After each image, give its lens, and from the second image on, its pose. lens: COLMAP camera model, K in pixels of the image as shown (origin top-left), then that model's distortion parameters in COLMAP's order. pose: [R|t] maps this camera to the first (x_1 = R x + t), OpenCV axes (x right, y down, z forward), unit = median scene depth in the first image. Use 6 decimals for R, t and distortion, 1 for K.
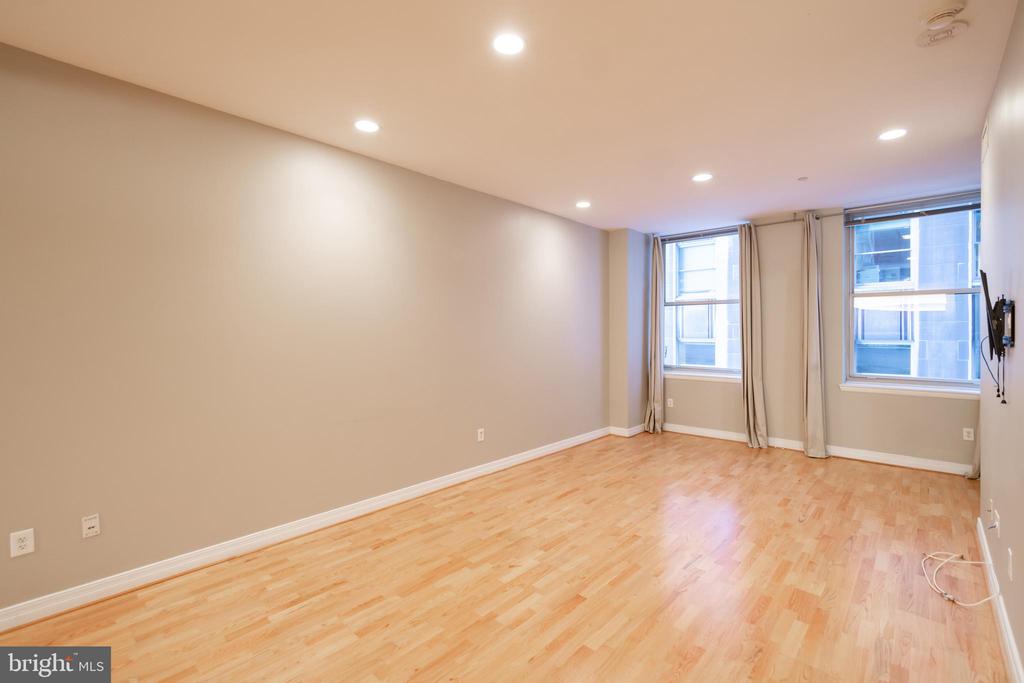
lens RADIAL K [[453.4, 0, 511.6], [0, 453.4, 330.5], [0, 0, 1]] dist [-0.001588, 0.000030]
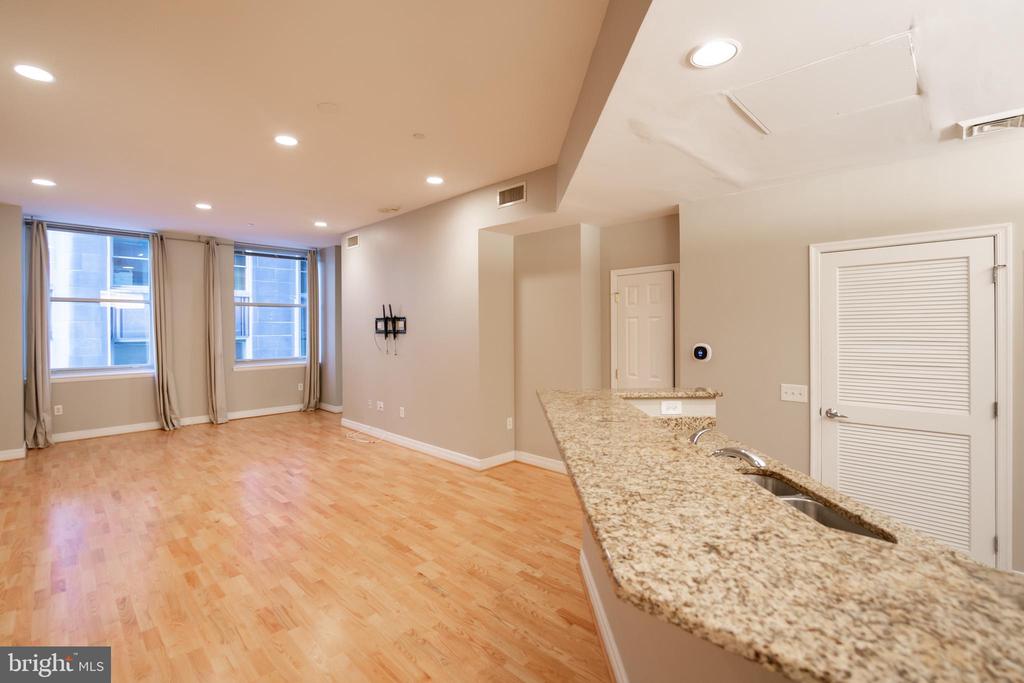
lens RADIAL K [[471.1, 0, 513.9], [0, 471.1, 327.3], [0, 0, 1]] dist [-0.010854, 0.000625]
pose [[0.037433, -0.000425, 0.999299, -0.685802], [0.004579, 0.999989, 0.000254, -0.000726], [-0.999289, 0.004567, 0.037434, 0.082936]]
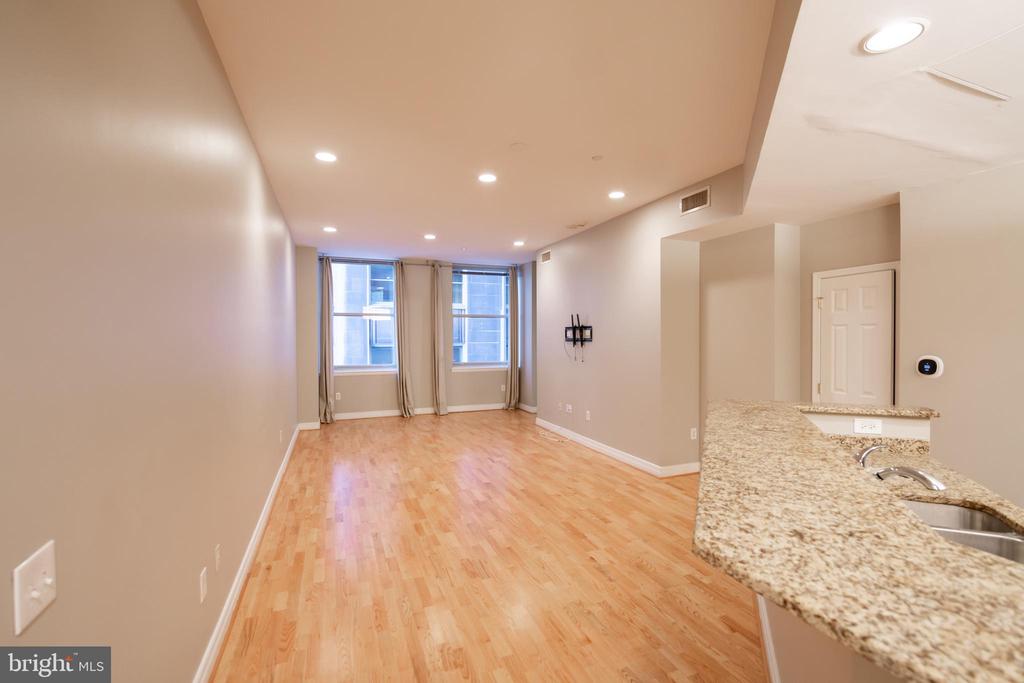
lens RADIAL K [[471.6, 0, 512.0], [0, 471.6, 341.5], [0, 0, 1]] dist [-0.001818, 0.000554]
pose [[0.439990, -0.010822, 0.897937, -0.732937], [0.001720, 0.999936, 0.011208, -0.000343], [-0.898001, -0.003387, 0.439981, 0.038789]]
